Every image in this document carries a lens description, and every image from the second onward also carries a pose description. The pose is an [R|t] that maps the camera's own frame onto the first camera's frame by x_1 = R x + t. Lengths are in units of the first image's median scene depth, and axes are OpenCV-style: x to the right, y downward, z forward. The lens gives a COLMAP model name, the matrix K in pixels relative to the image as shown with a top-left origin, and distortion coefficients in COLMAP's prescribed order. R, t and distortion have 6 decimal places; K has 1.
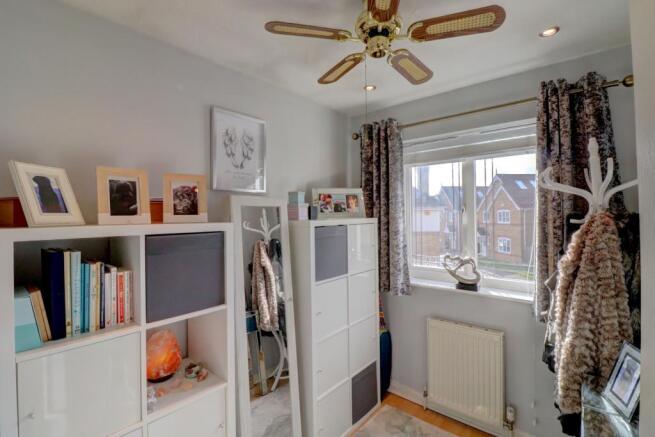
lens RADIAL K [[305.7, 0, 328.6], [0, 305.7, 215.4], [0, 0, 1]] dist [-0.023093, -0.002777]
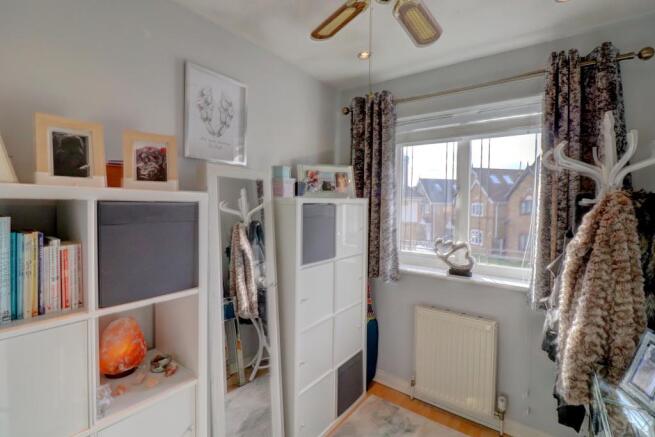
lens RADIAL K [[305.7, 0, 328.1], [0, 305.7, 216.1], [0, 0, 1]] dist [-0.023093, -0.002777]
pose [[0.997506, 0.021107, 0.067354, -0.031712], [-0.023595, 0.999060, 0.036361, 0.042806], [-0.066524, -0.037860, 0.997066, 0.108203]]
